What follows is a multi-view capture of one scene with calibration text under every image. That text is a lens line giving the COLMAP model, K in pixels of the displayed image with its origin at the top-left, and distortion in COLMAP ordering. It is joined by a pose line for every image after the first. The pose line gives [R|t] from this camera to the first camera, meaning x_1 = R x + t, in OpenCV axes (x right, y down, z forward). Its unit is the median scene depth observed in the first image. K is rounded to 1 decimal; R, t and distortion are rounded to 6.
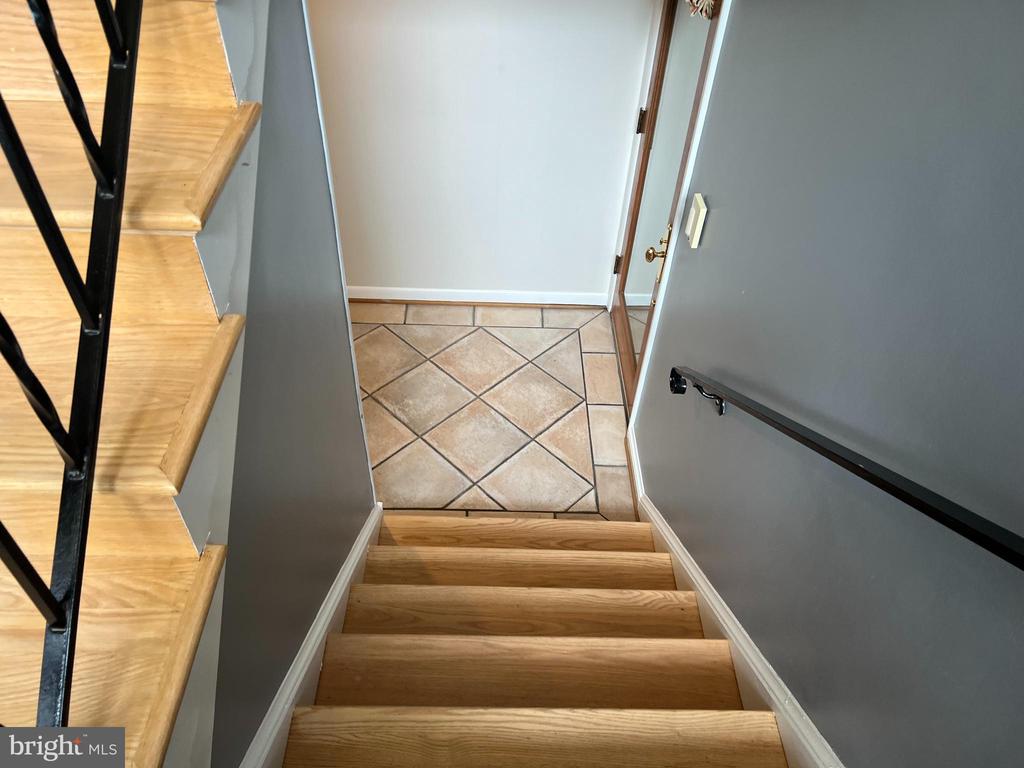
lens RADIAL K [[773.2, 0, 512.0], [0, 773.2, 384.0], [0, 0, 1]] dist [0.078107, -0.099054]
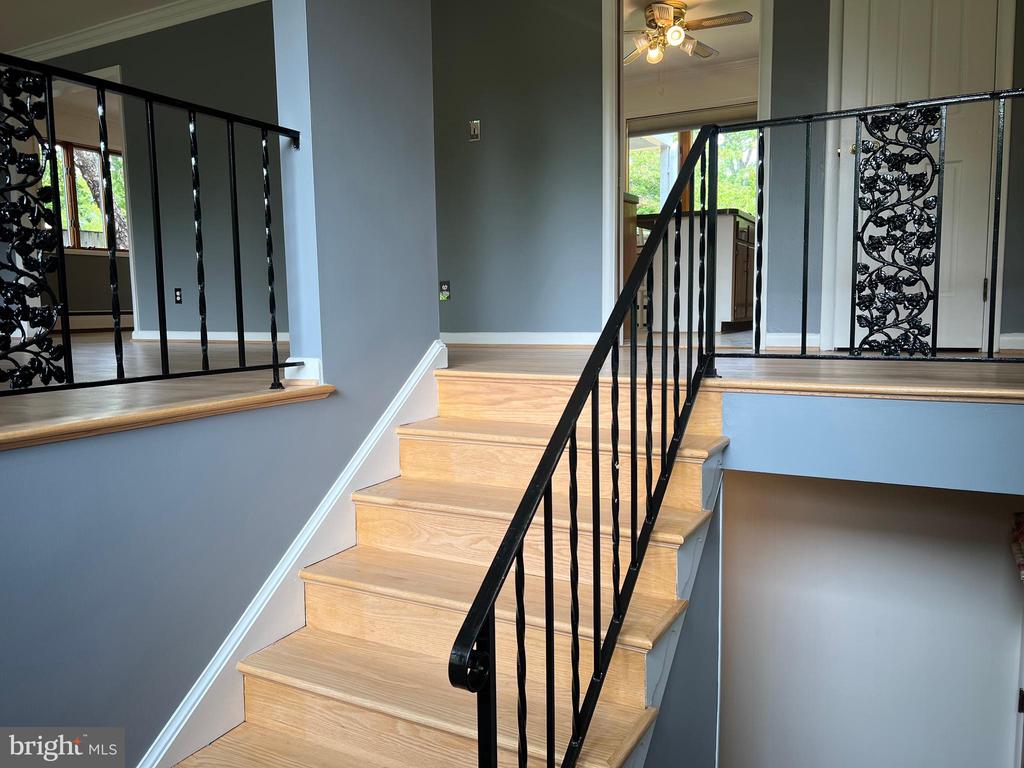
lens RADIAL K [[773.2, 0, 512.0], [0, 773.2, 384.0], [0, 0, 1]] dist [0.078107, -0.099054]
pose [[0.876848, 0.006135, -0.480729, 0.220583], [-0.308469, 0.774142, -0.552767, 0.440432], [0.368761, 0.632982, 0.680697, -0.825653]]
